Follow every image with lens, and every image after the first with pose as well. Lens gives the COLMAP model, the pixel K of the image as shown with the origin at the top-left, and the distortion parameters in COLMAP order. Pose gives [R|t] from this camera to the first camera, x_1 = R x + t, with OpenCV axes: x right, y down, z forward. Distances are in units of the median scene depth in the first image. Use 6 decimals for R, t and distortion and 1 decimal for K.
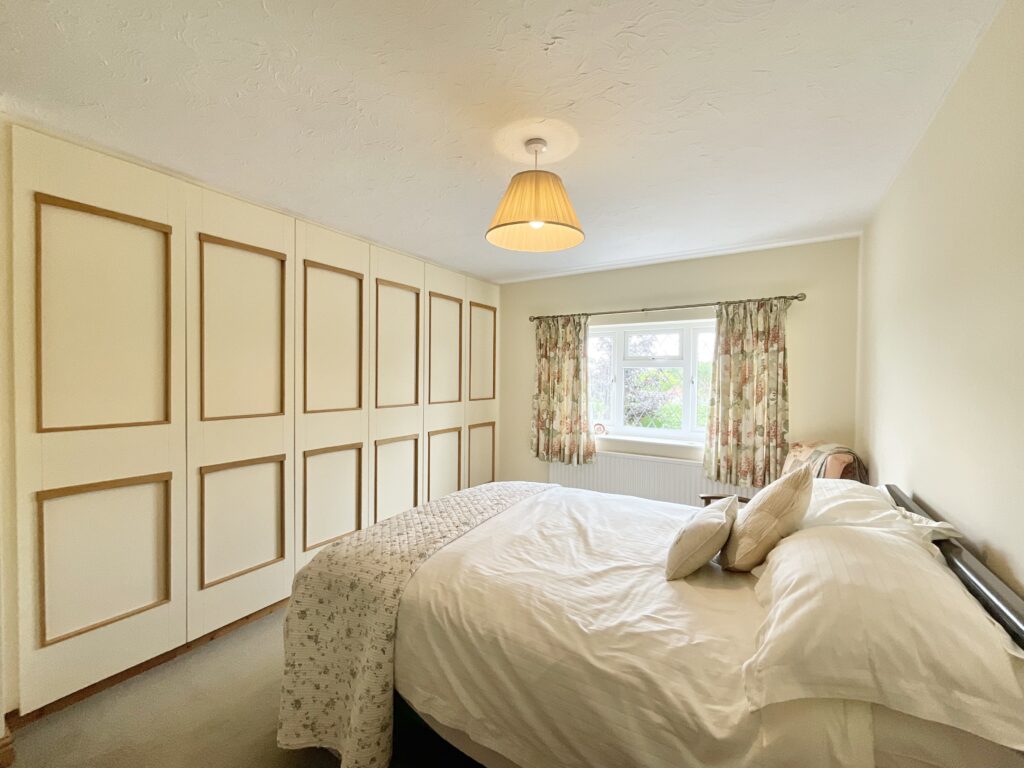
lens RADIAL K [[418.0, 0, 518.0], [0, 418.0, 387.8], [0, 0, 1]] dist [-0.001277, 0.000960]
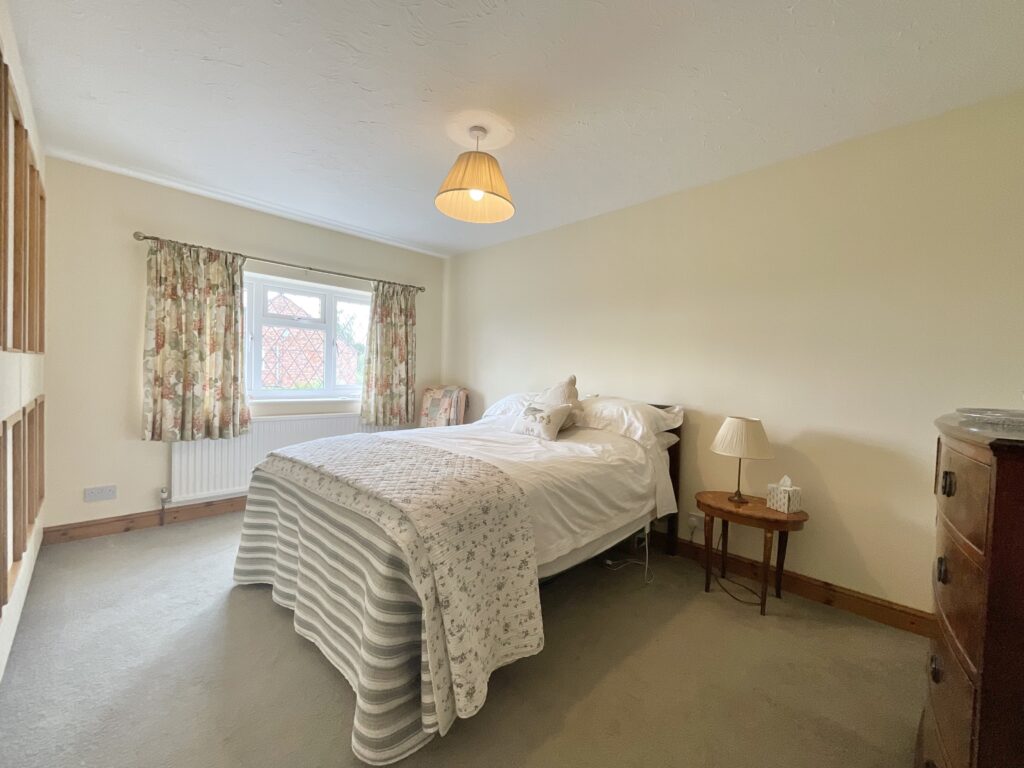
lens RADIAL K [[418.0, 0, 505.7], [0, 418.0, 390.6], [0, 0, 1]] dist [-0.001277, 0.000960]
pose [[0.228591, -0.040695, 0.972672, -0.534274], [-0.000665, 0.999119, 0.041958, 0.058337], [-0.973522, -0.010238, 0.228362, 0.289770]]
